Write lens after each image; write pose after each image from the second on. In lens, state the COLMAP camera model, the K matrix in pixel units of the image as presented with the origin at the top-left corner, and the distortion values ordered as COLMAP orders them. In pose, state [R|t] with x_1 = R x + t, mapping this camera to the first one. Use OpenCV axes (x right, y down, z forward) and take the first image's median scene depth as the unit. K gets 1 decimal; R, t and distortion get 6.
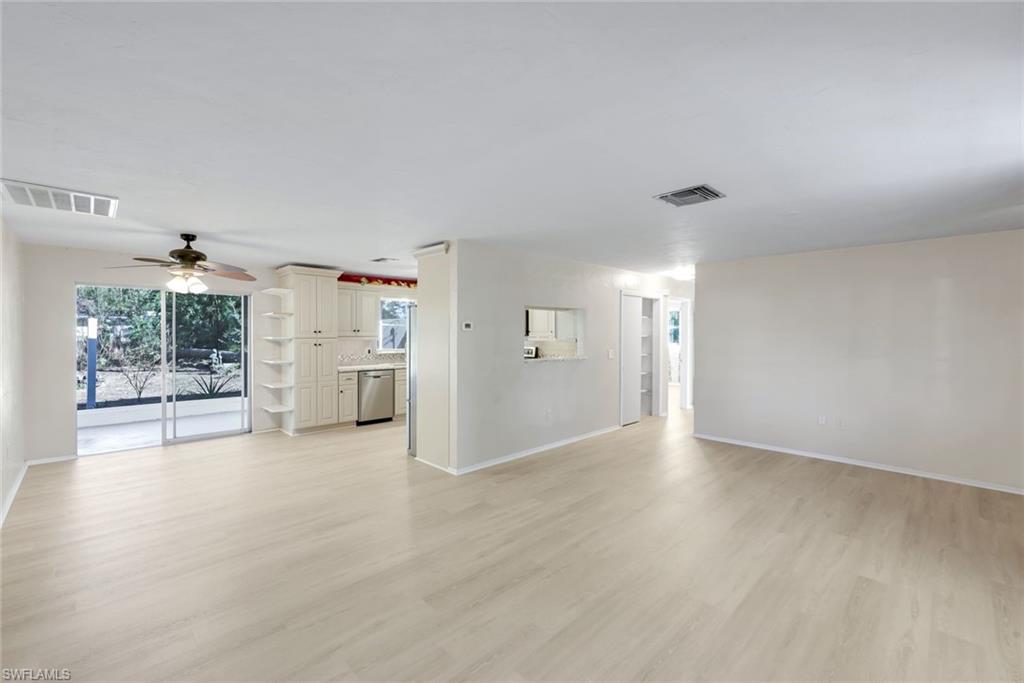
lens RADIAL K [[433.2, 0, 514.1], [0, 433.2, 337.1], [0, 0, 1]] dist [0.002767, 0.000387]
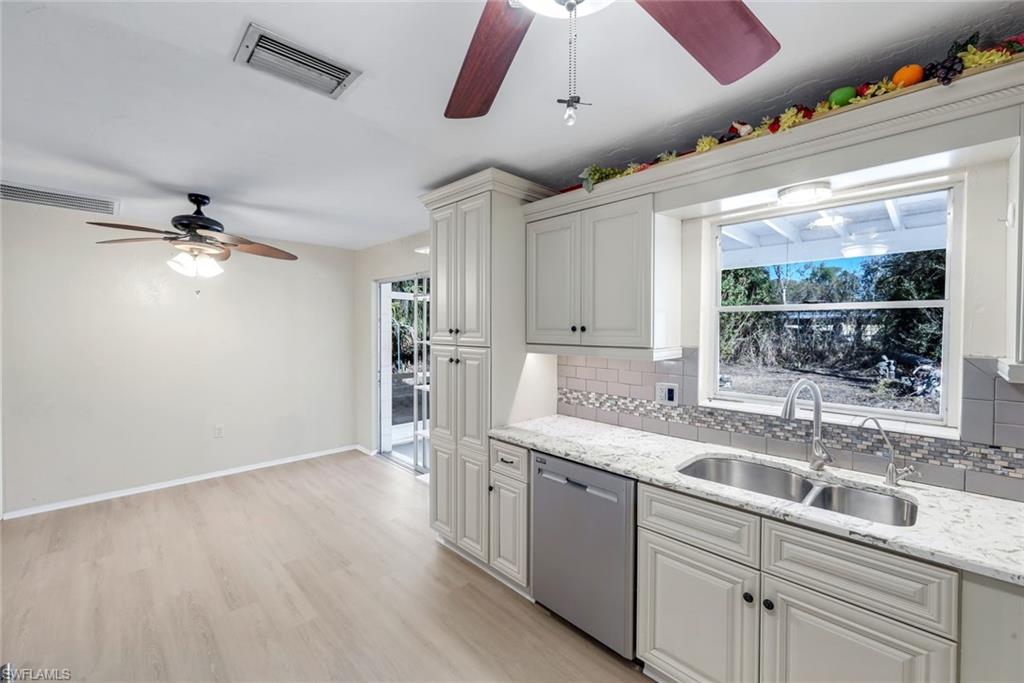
lens RADIAL K [[421.8, 0, 508.3], [0, 421.8, 336.9], [0, 0, 1]] dist [-0.001836, -0.000150]
pose [[-0.010891, 0.018299, -0.999773, -0.030881], [-0.017200, 0.999681, 0.018484, -0.015027], [0.999793, 0.017397, -0.010573, 1.061524]]
